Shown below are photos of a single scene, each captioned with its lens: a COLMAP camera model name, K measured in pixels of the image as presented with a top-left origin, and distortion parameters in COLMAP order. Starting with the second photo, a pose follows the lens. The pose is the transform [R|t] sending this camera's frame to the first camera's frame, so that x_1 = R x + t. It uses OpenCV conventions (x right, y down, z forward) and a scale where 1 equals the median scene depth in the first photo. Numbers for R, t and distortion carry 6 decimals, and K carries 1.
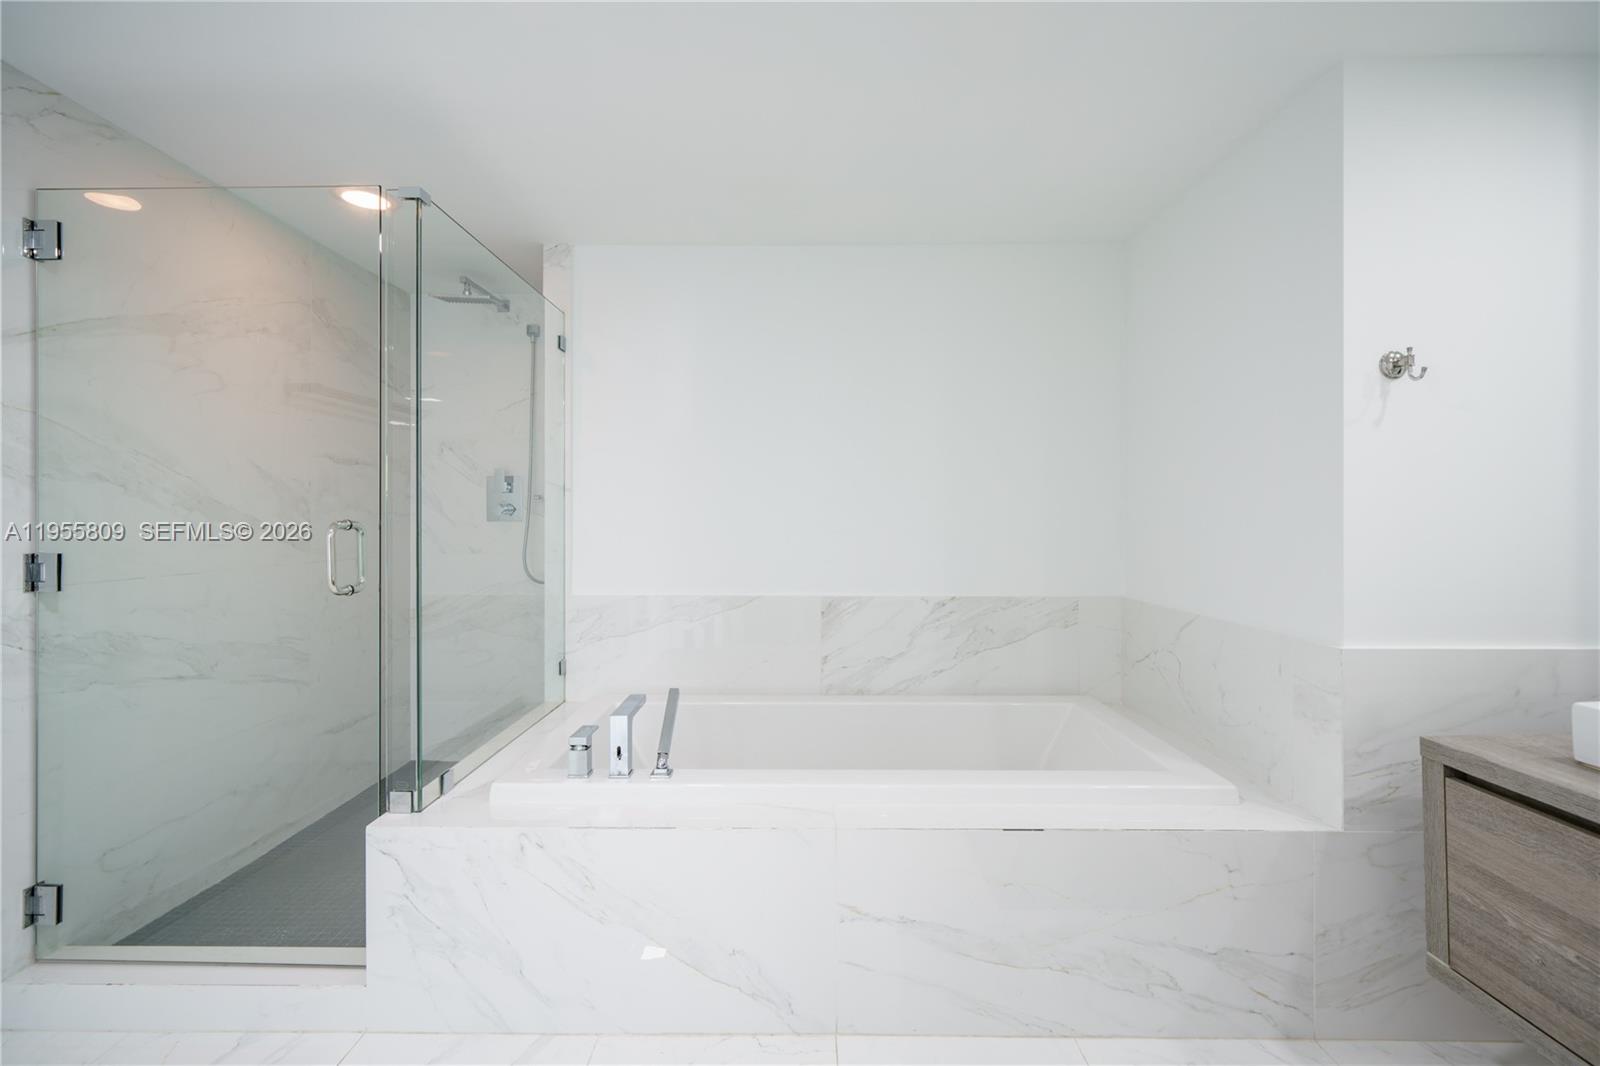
lens RADIAL K [[715.2, 0, 815.6], [0, 715.2, 532.4], [0, 0, 1]] dist [0.001027, 0.000724]
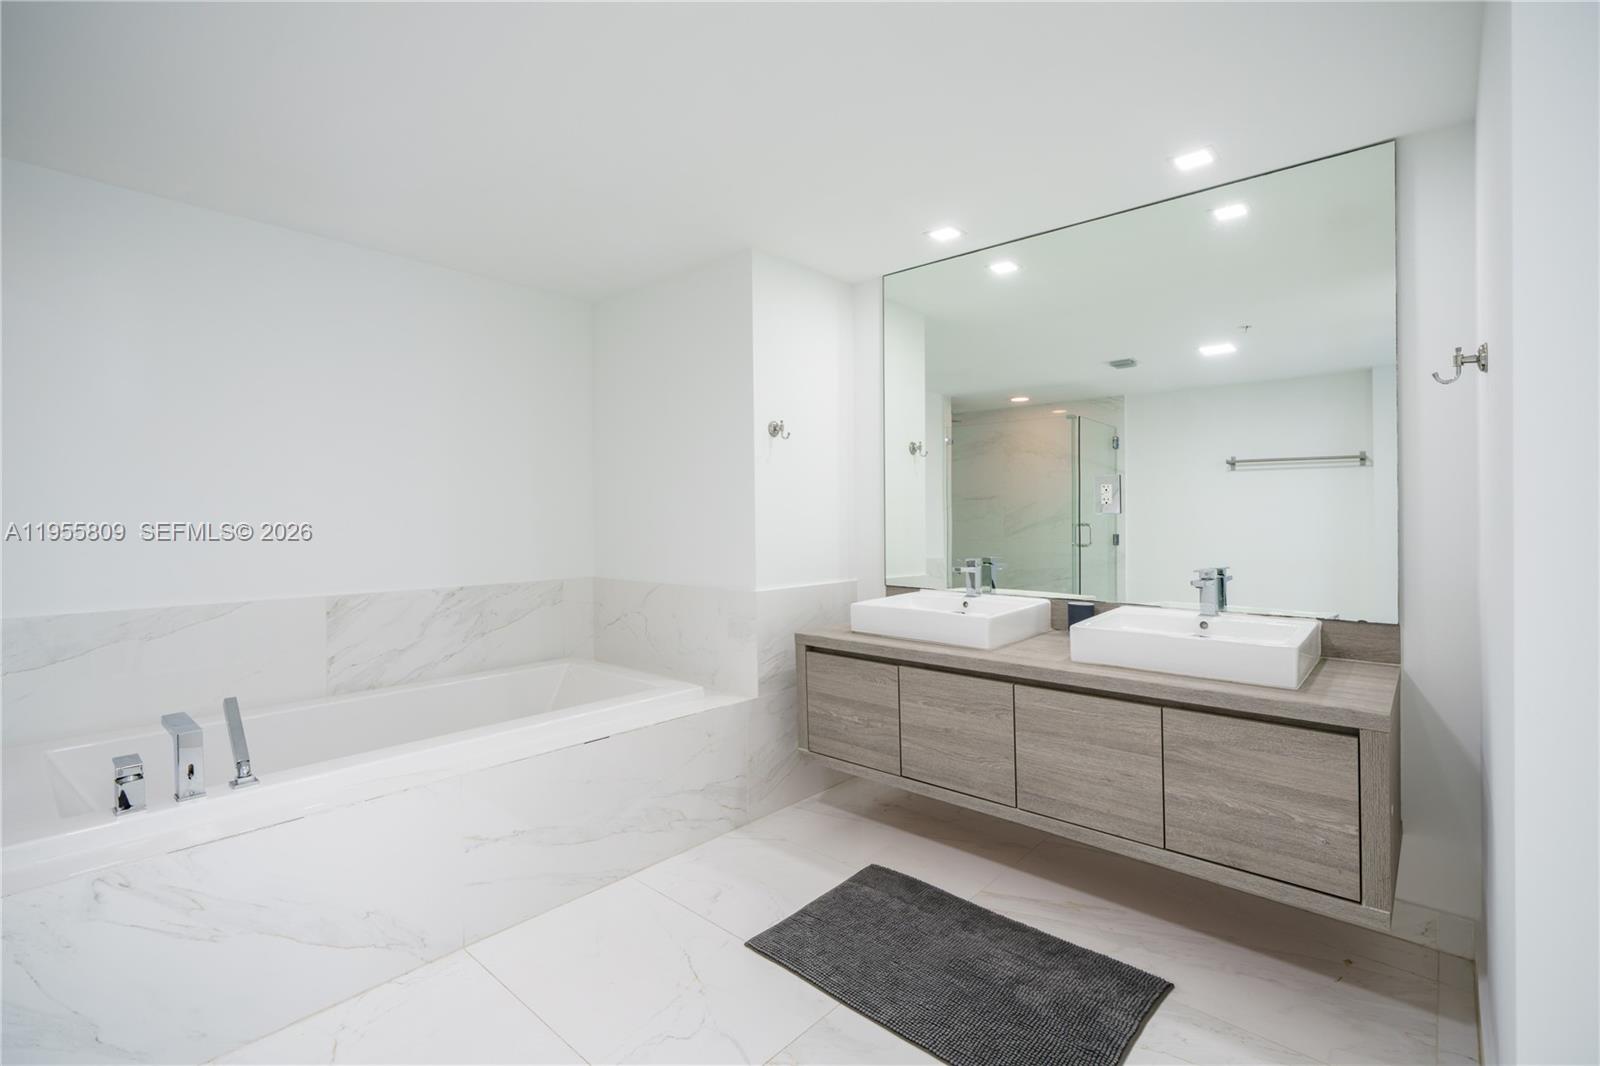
lens RADIAL K [[715.2, 0, 790.4], [0, 715.2, 524.8], [0, 0, 1]] dist [0.001027, 0.000724]
pose [[0.669539, -0.009677, 0.742714, -0.308503], [0.015586, 0.999878, -0.001023, 0.002569], [-0.742614, 0.012261, 0.669608, -0.137386]]
